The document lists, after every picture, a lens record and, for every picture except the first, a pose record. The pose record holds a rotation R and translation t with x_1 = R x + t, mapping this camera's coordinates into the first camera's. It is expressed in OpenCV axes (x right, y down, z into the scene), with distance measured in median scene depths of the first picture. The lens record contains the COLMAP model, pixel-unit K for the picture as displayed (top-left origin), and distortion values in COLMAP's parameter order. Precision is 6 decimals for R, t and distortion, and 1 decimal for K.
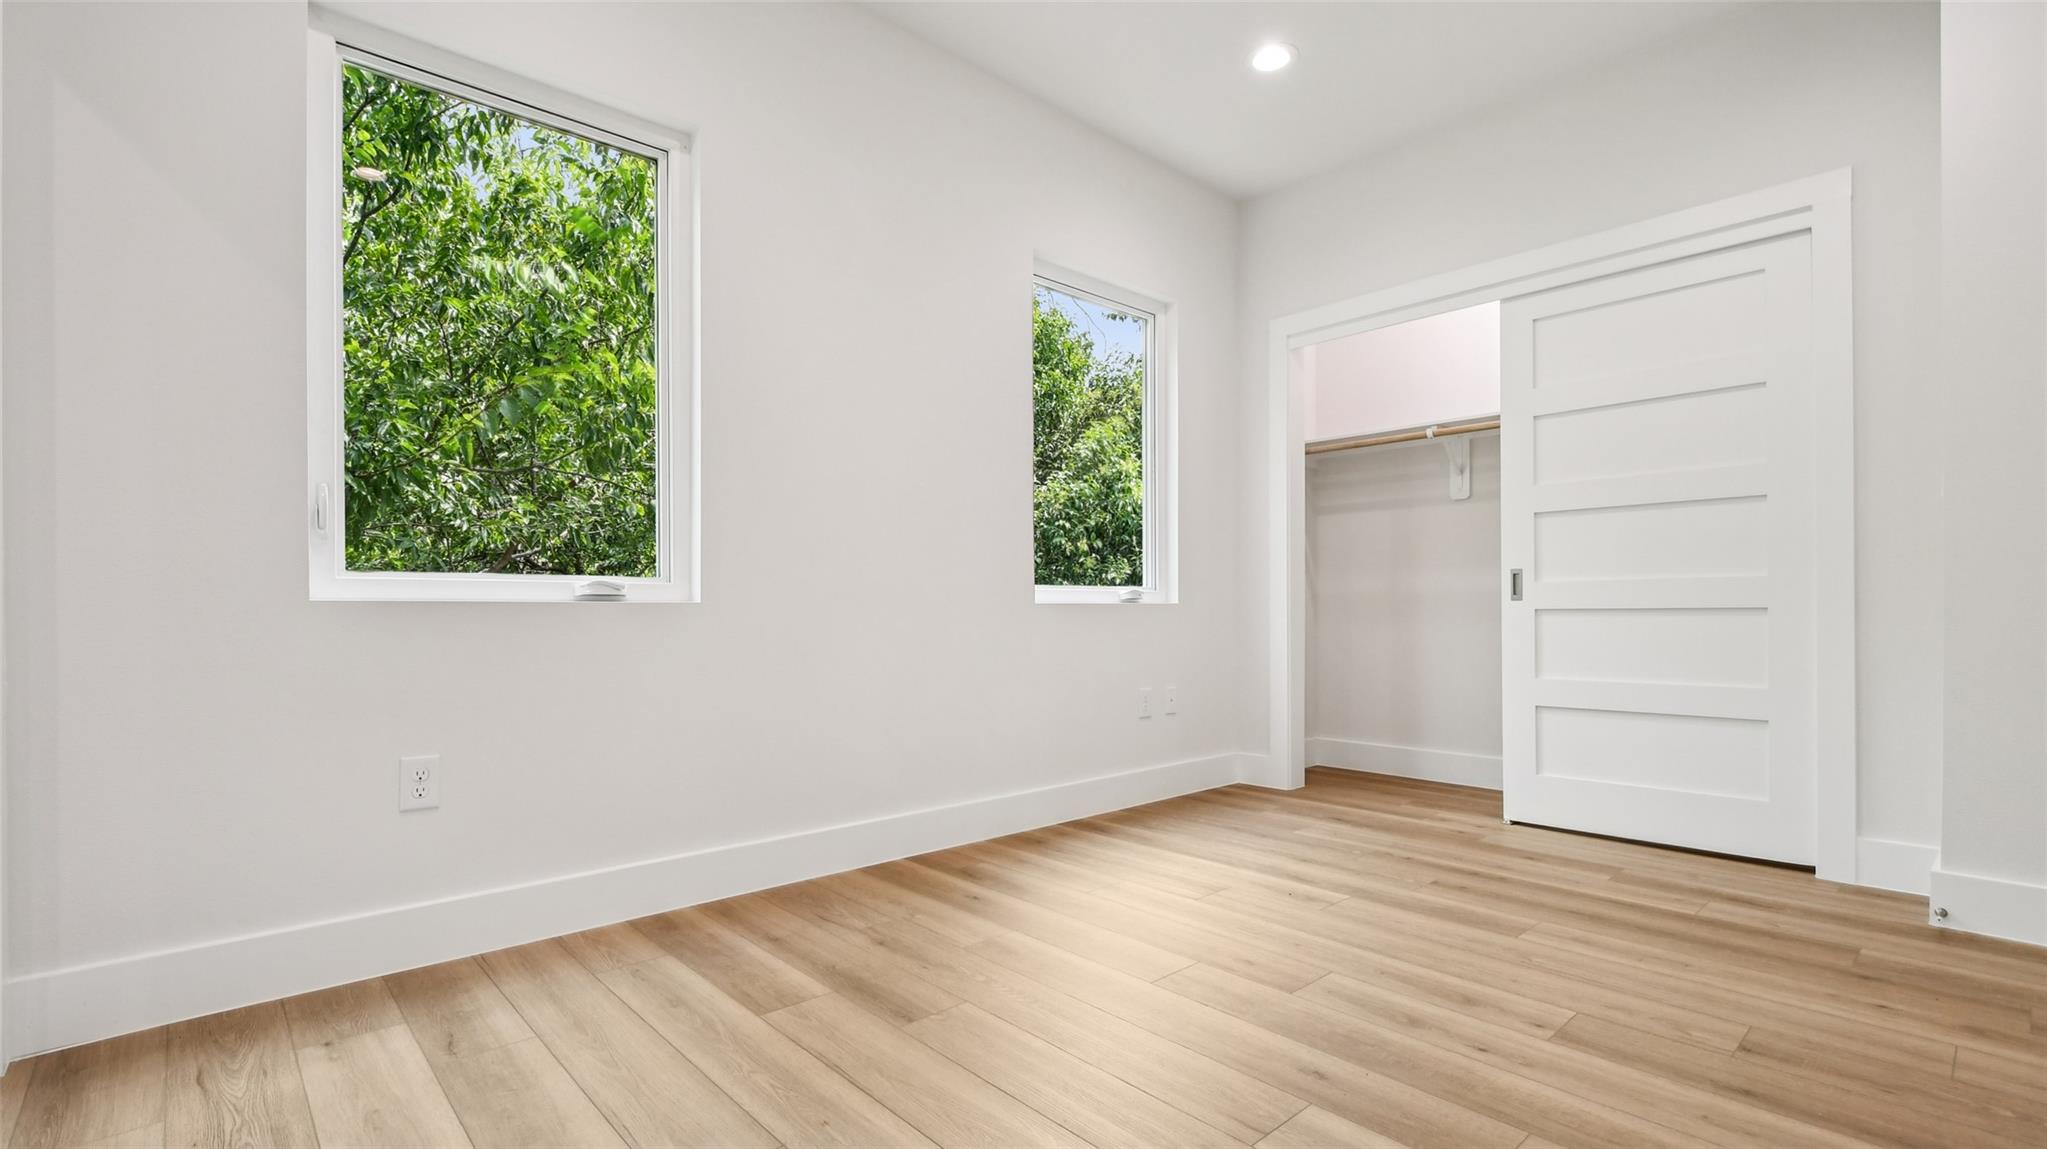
lens RADIAL K [[931.6, 0, 1019.9], [0, 931.6, 633.2], [0, 0, 1]] dist [-0.000020, -0.000571]
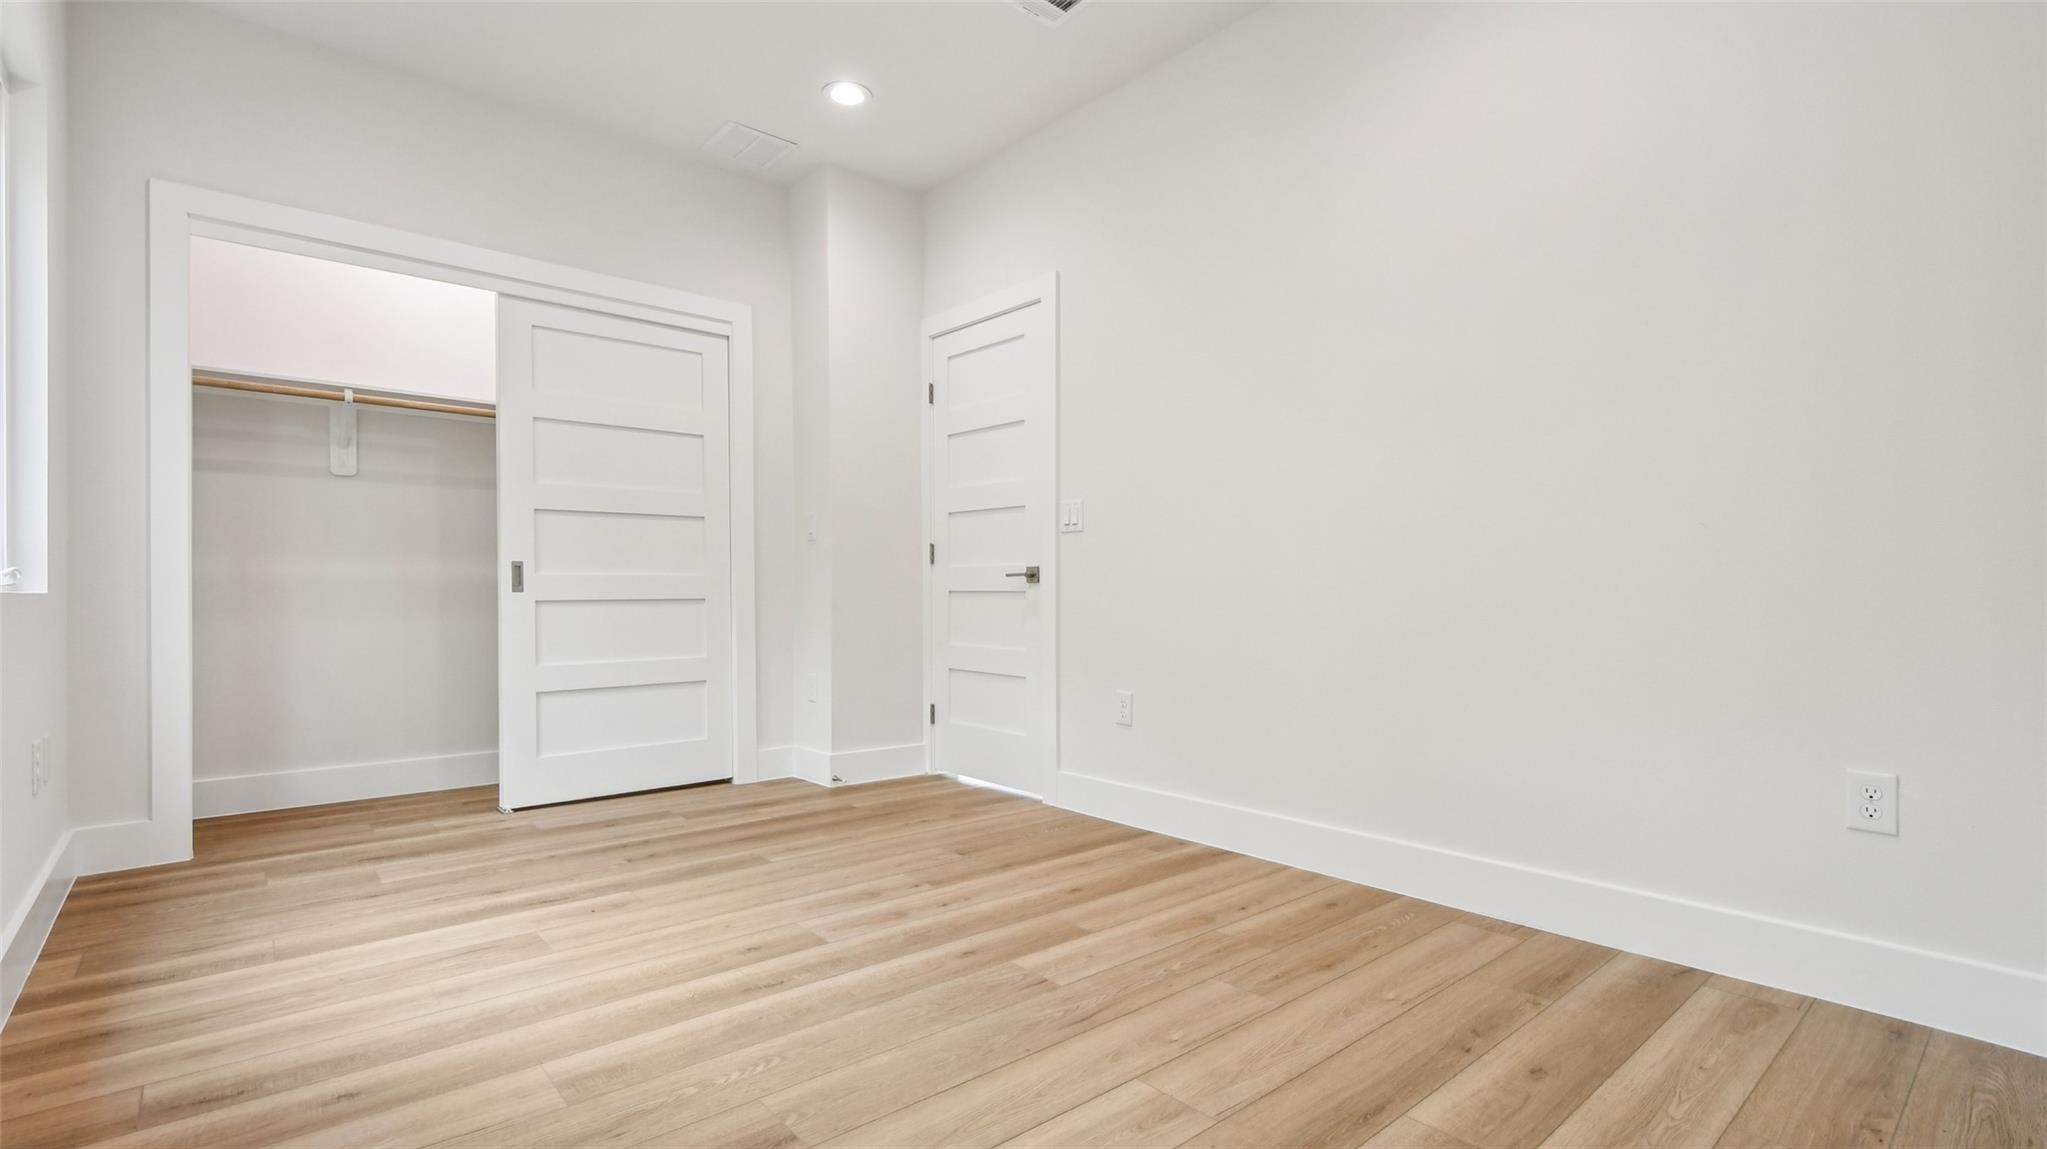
lens RADIAL K [[931.0, 0, 1023.8], [0, 931.0, 596.5], [0, 0, 1]] dist [-0.001280, -0.000343]
pose [[0.014383, -0.000143, 0.999897, -0.545050], [0.026558, 0.999647, -0.000239, -0.016332], [-0.999544, 0.026558, 0.014382, 0.485211]]
